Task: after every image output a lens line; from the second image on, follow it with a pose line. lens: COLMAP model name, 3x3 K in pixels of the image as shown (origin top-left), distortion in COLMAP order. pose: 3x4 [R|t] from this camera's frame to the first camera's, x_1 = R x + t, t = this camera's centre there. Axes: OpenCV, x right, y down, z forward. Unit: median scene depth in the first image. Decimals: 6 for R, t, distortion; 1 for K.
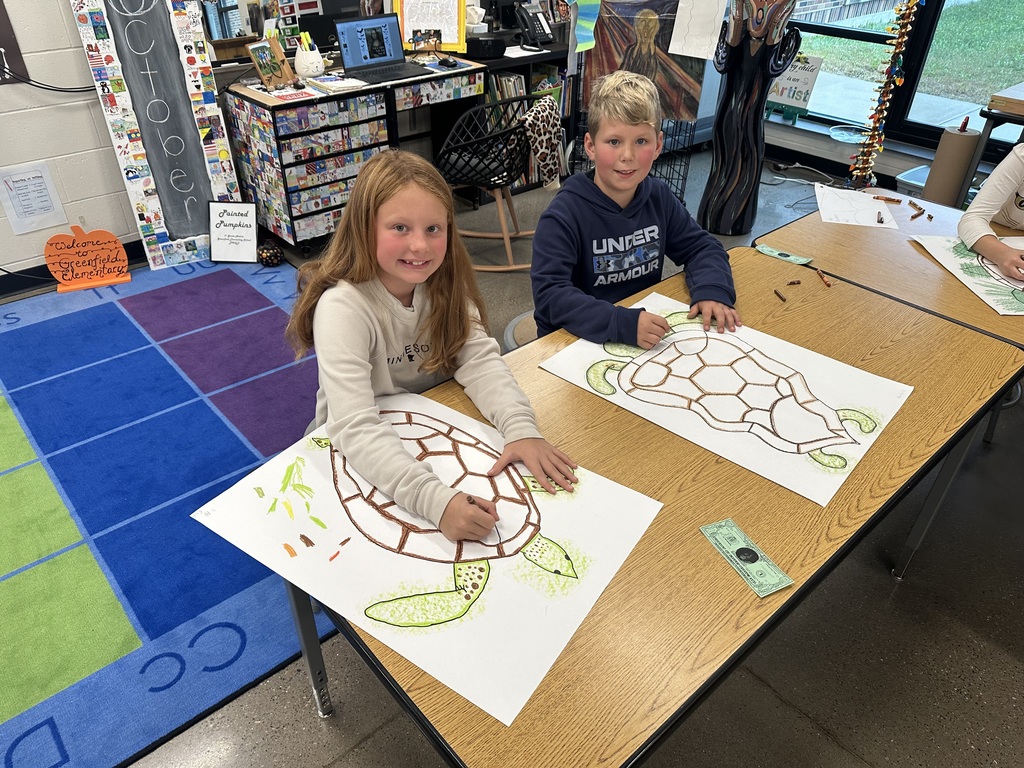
lens RADIAL K [[746.7, 0, 506.9], [0, 746.7, 389.0], [0, 0, 1]] dist [-0.000399, -0.002337]
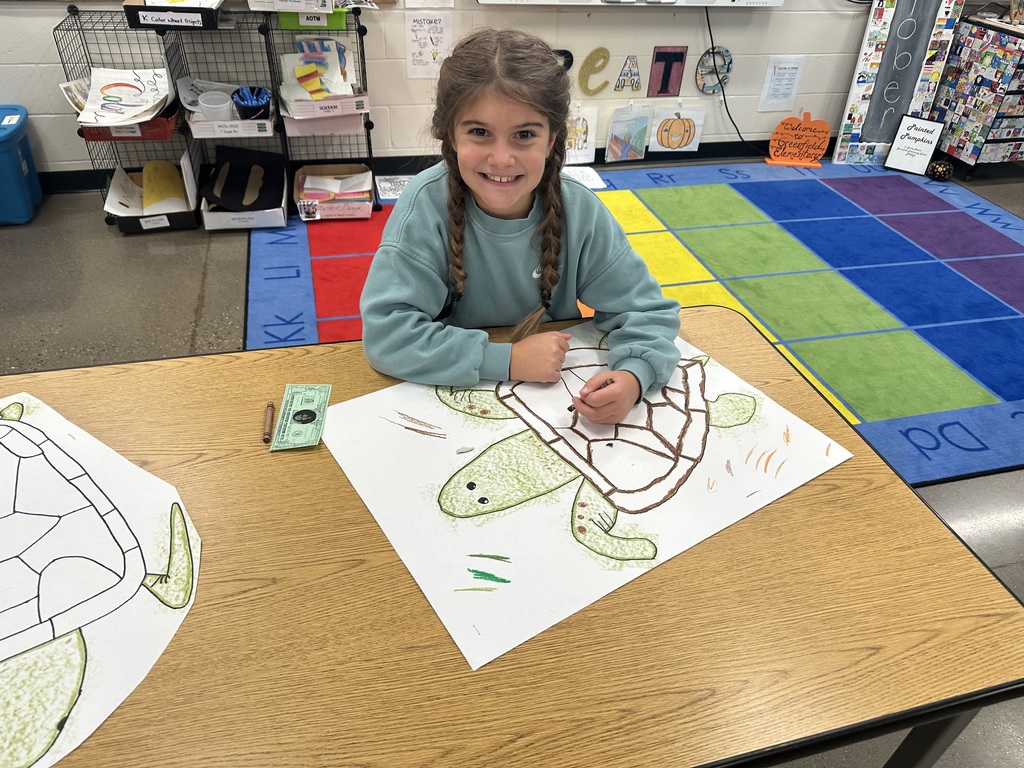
lens RADIAL K [[746.7, 0, 511.2], [0, 746.7, 382.4], [0, 0, 1]] dist [-0.000399, -0.002337]
pose [[0.888136, 0.291730, -0.355117, -0.416138], [-0.287605, 0.955496, 0.065653, 0.246204], [0.358466, 0.043824, 0.932513, -0.276533]]
